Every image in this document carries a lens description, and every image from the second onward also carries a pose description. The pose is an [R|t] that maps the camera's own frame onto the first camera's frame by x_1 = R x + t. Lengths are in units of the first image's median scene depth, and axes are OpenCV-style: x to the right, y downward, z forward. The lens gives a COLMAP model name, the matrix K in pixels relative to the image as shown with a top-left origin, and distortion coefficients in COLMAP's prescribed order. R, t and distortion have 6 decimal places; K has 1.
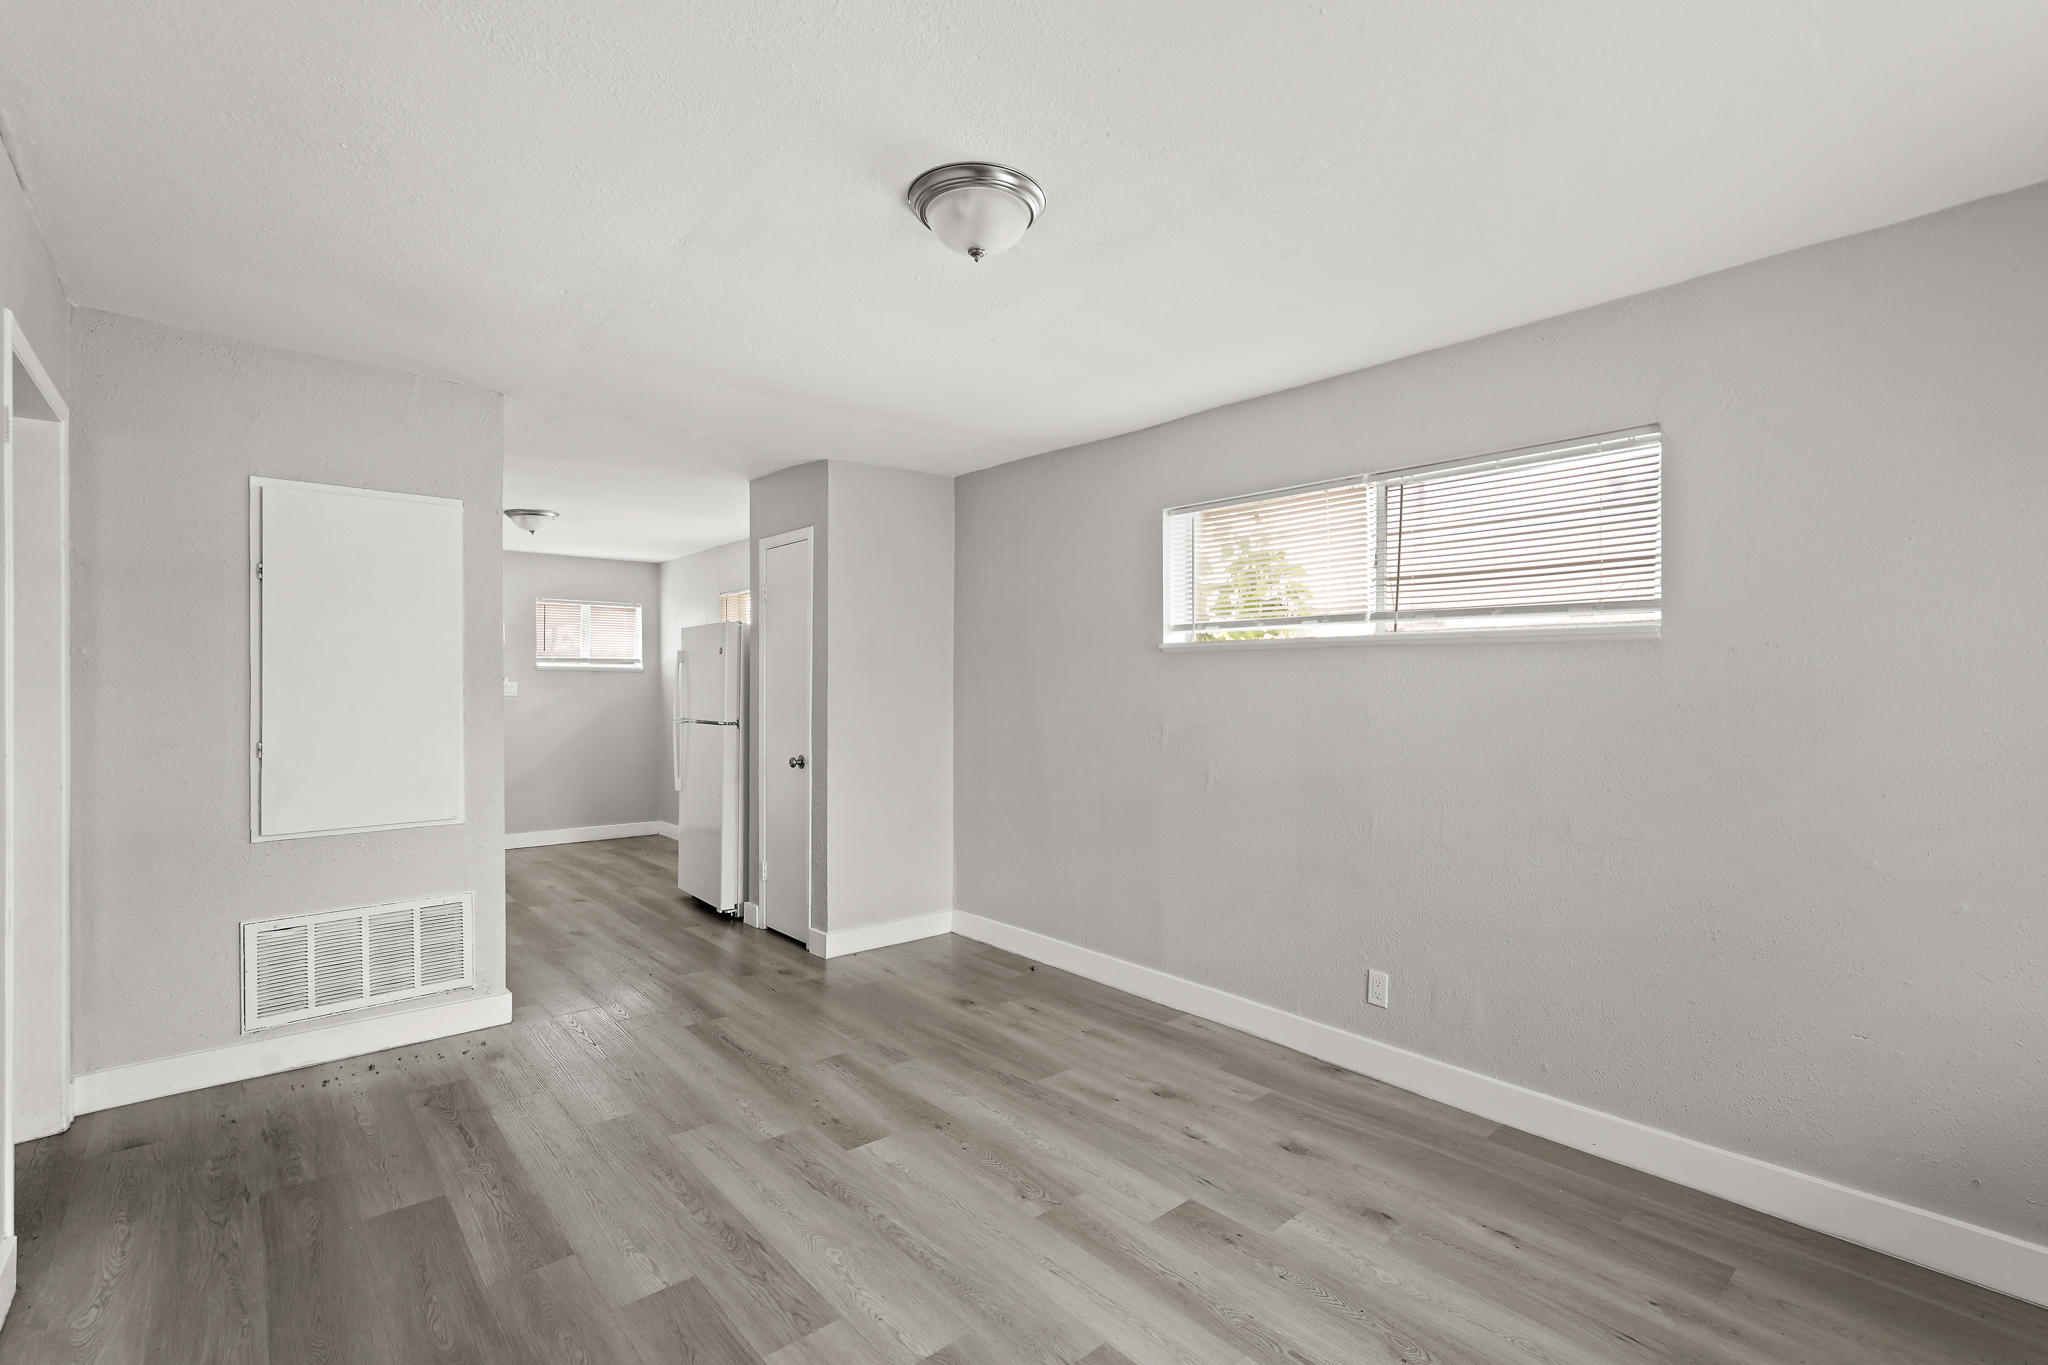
lens RADIAL K [[934.6, 0, 1028.6], [0, 934.6, 677.2], [0, 0, 1]] dist [0.003274, 0.000613]
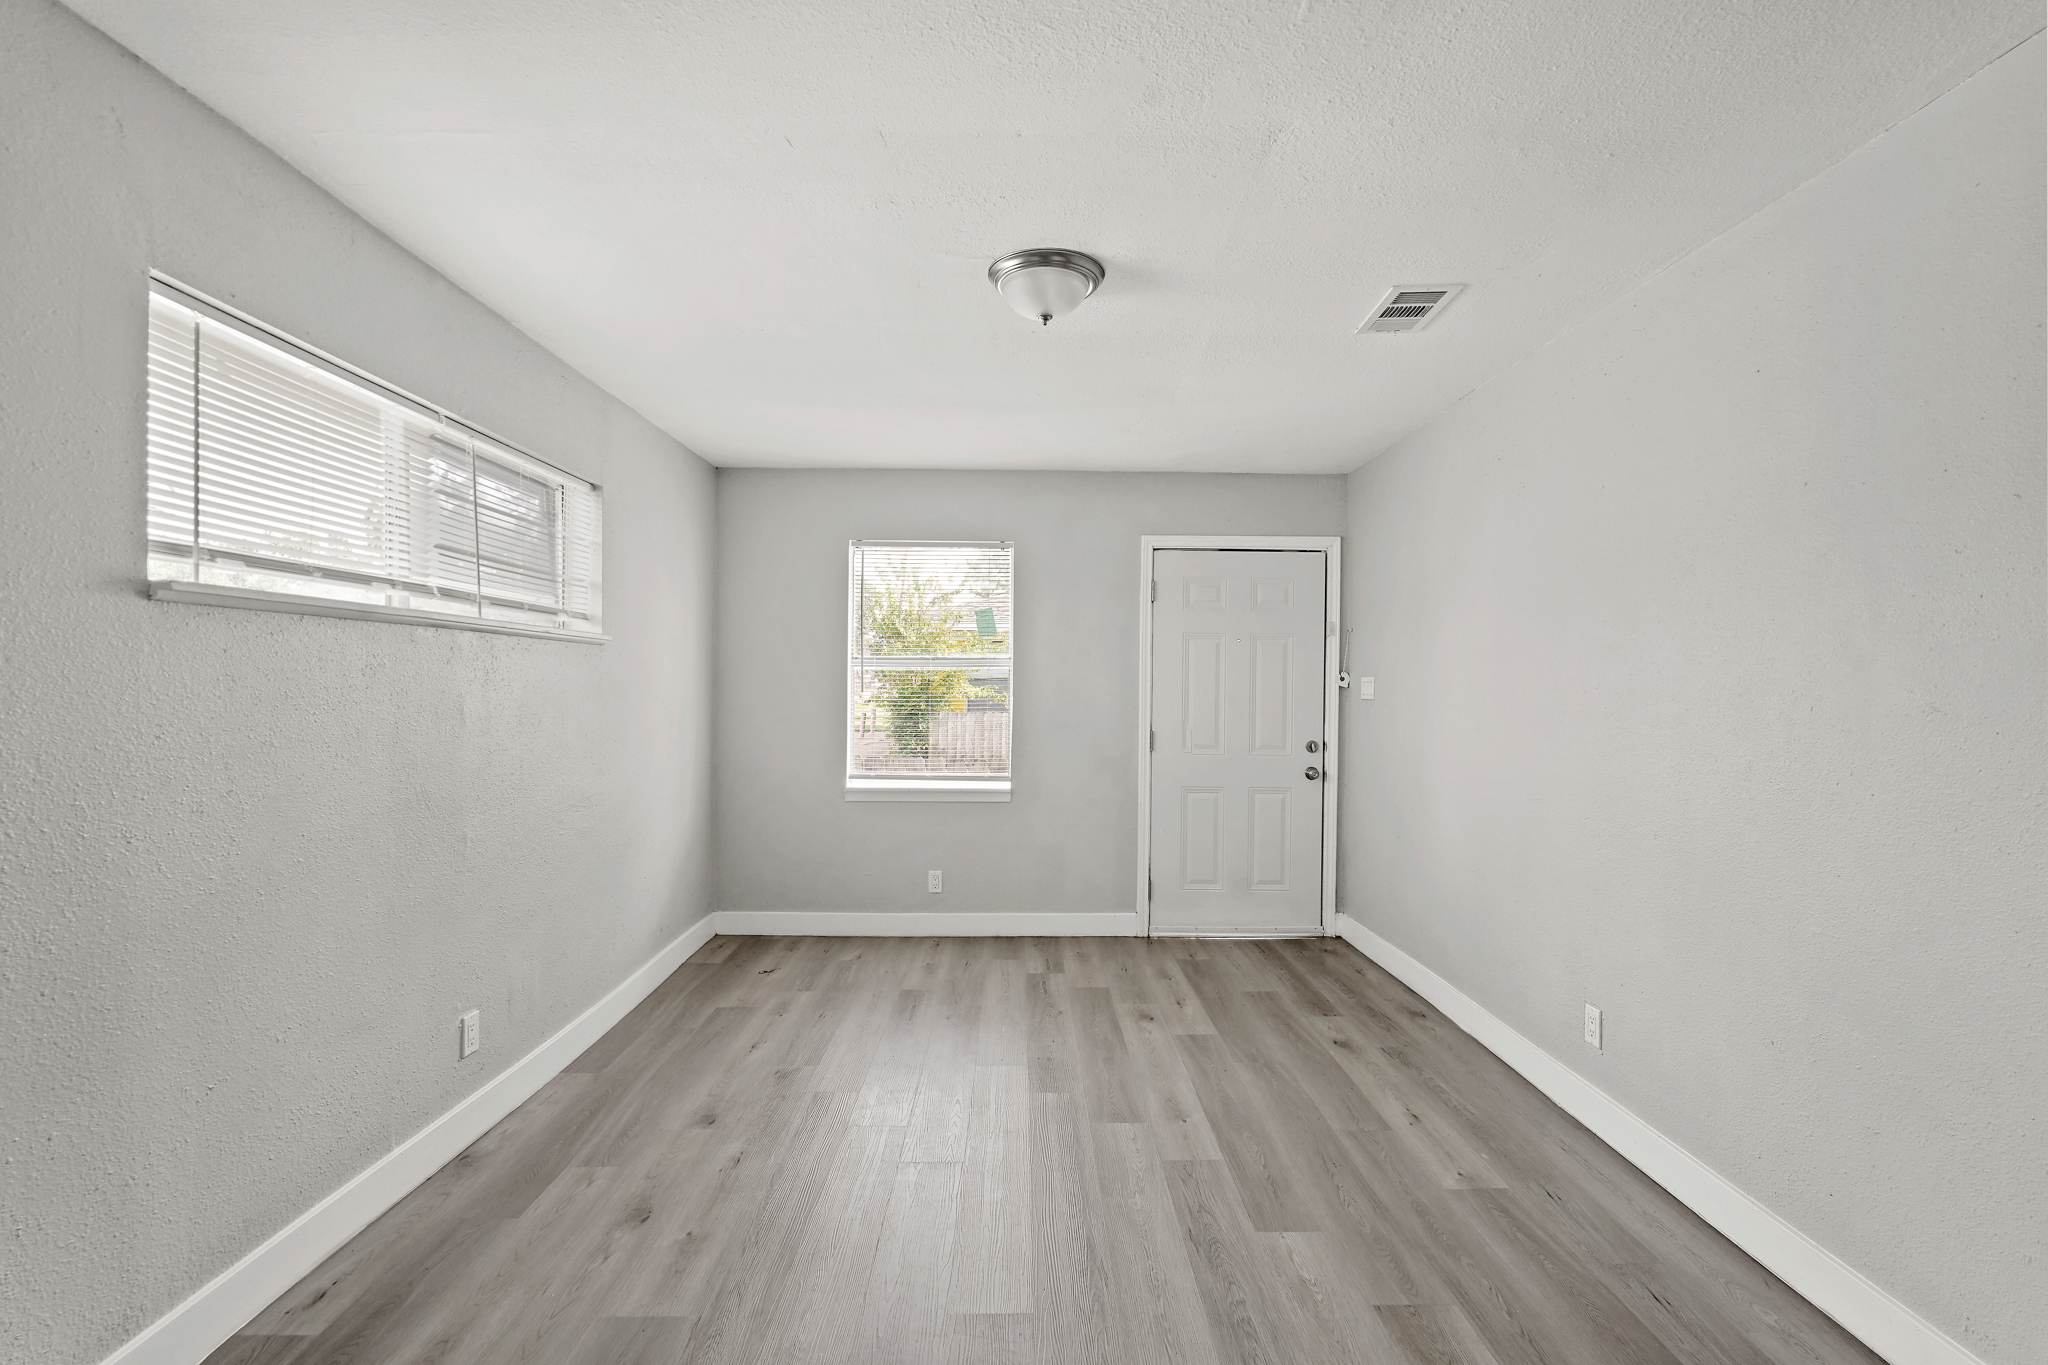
lens RADIAL K [[934.6, 0, 1029.2], [0, 934.6, 689.9], [0, 0, 1]] dist [0.003274, 0.000613]
pose [[-0.768521, -0.013015, 0.639693, -0.645855], [-0.018828, 0.999820, -0.002277, 0.014948], [-0.639548, -0.013794, -0.768627, 1.546145]]
